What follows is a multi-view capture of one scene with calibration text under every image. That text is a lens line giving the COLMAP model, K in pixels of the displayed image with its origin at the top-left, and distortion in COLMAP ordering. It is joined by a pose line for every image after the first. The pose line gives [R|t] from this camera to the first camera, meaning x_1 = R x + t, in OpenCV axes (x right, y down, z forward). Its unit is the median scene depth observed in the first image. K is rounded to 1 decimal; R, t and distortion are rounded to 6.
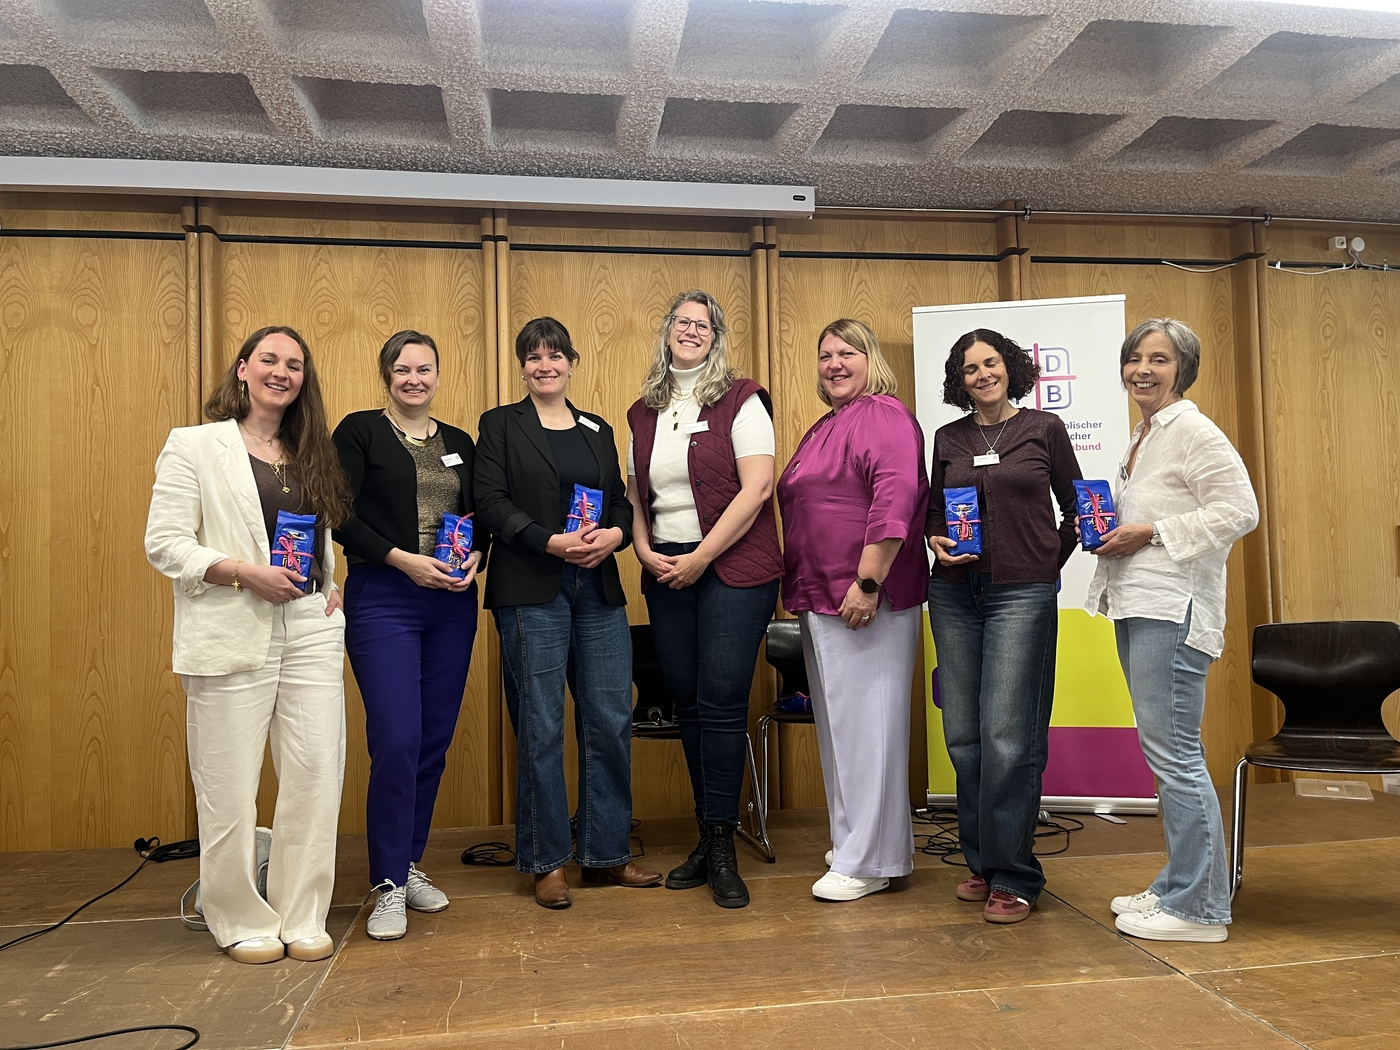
lens RADIAL K [[1058.6, 0, 696.3], [0, 1058.6, 524.8], [0, 0, 1]] dist [-0.002503, 0.000451]
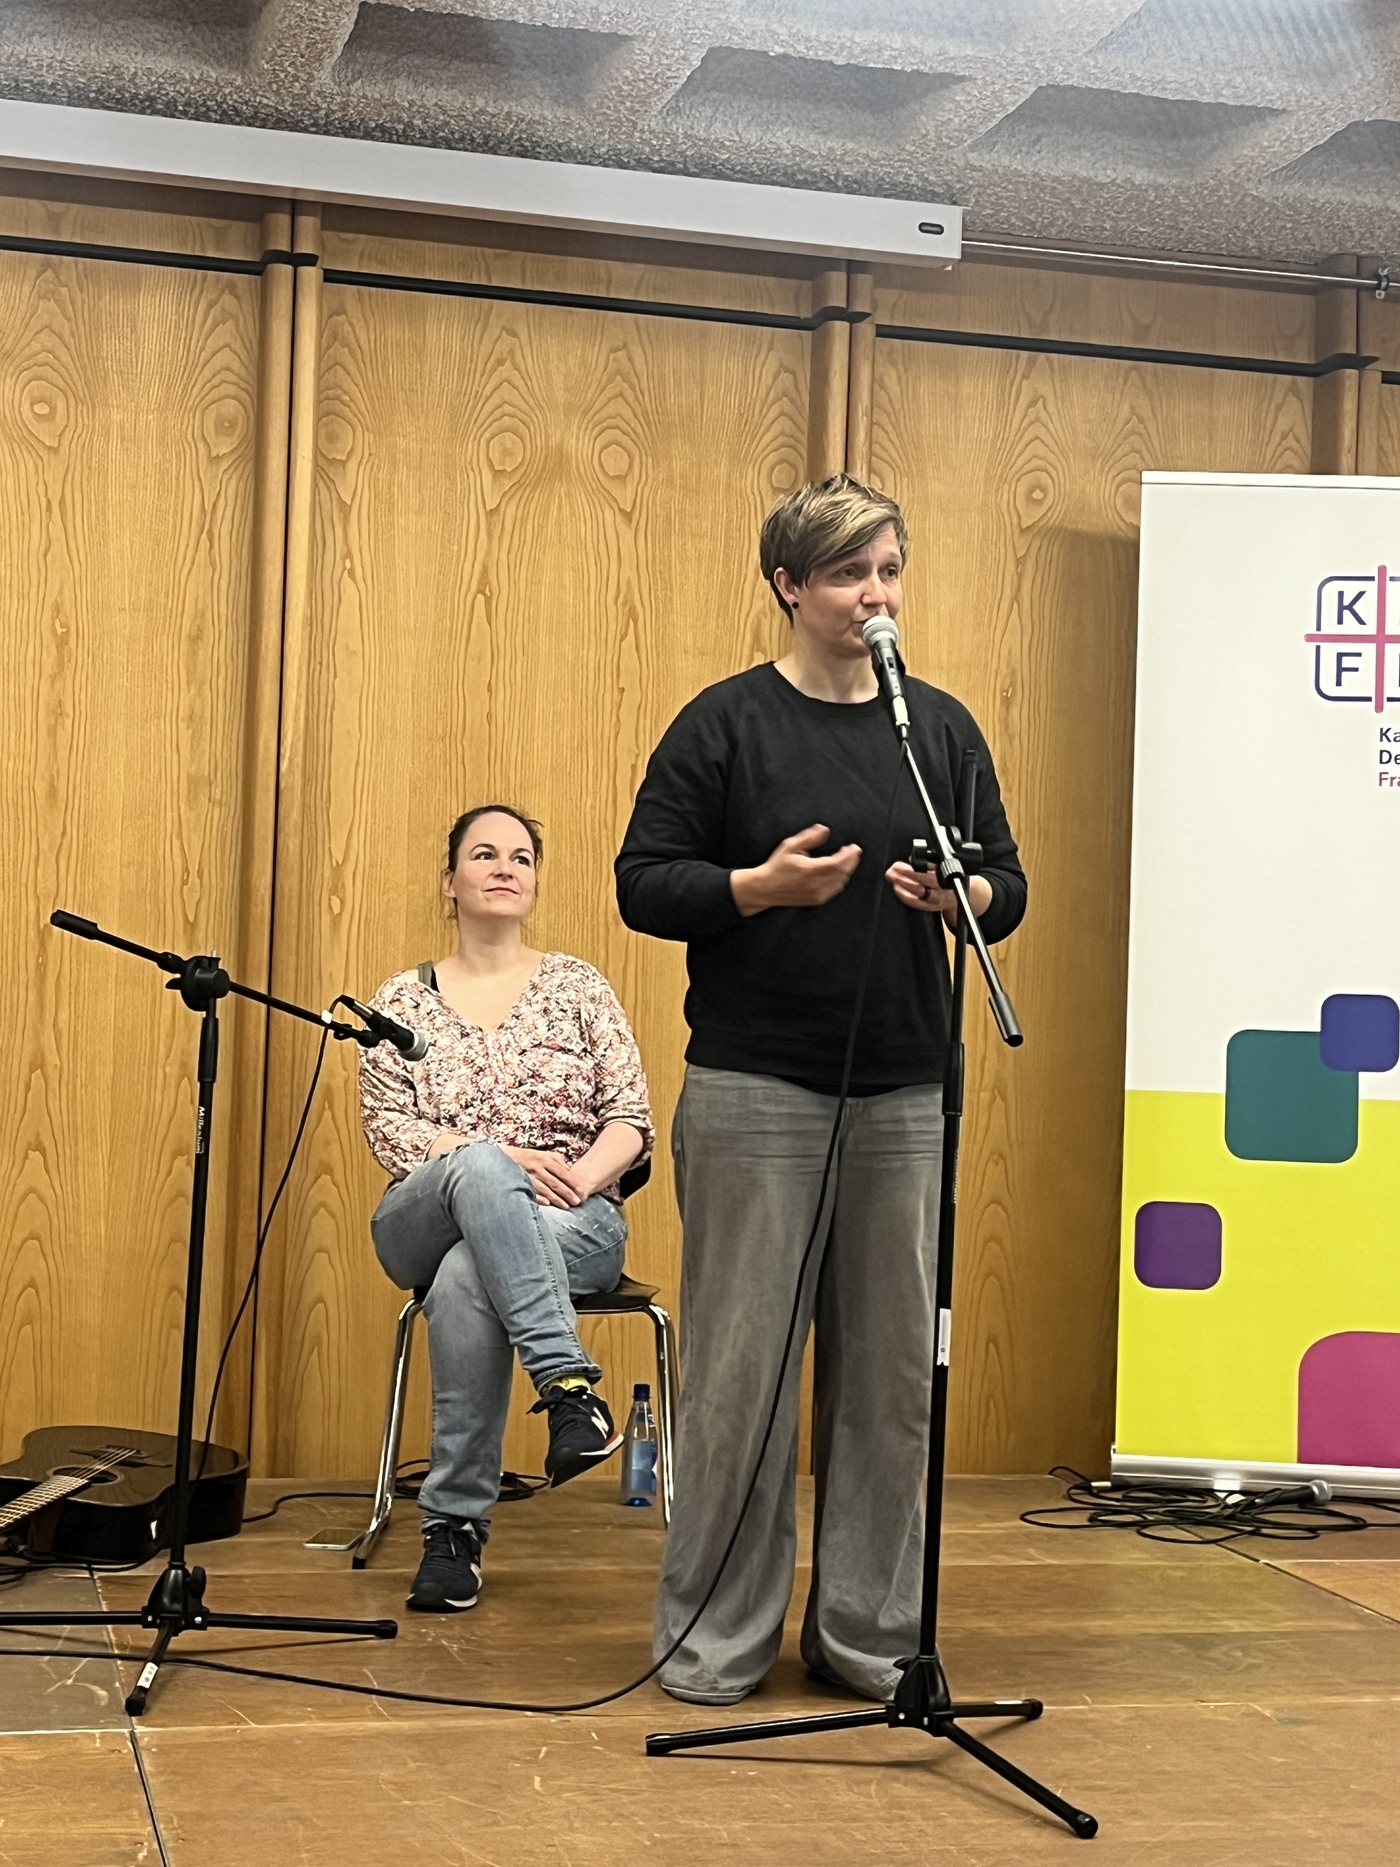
lens RADIAL K [[2899.9, 0, 700.9], [0, 2899.9, 934.5], [0, 0, 1]] dist [-0.006958, 0.000000]
pose [[0.992570, 0.060639, 0.105484, -0.125636], [-0.063413, 0.997719, 0.023140, -0.009820], [-0.103840, -0.029657, 0.994152, -0.313736]]
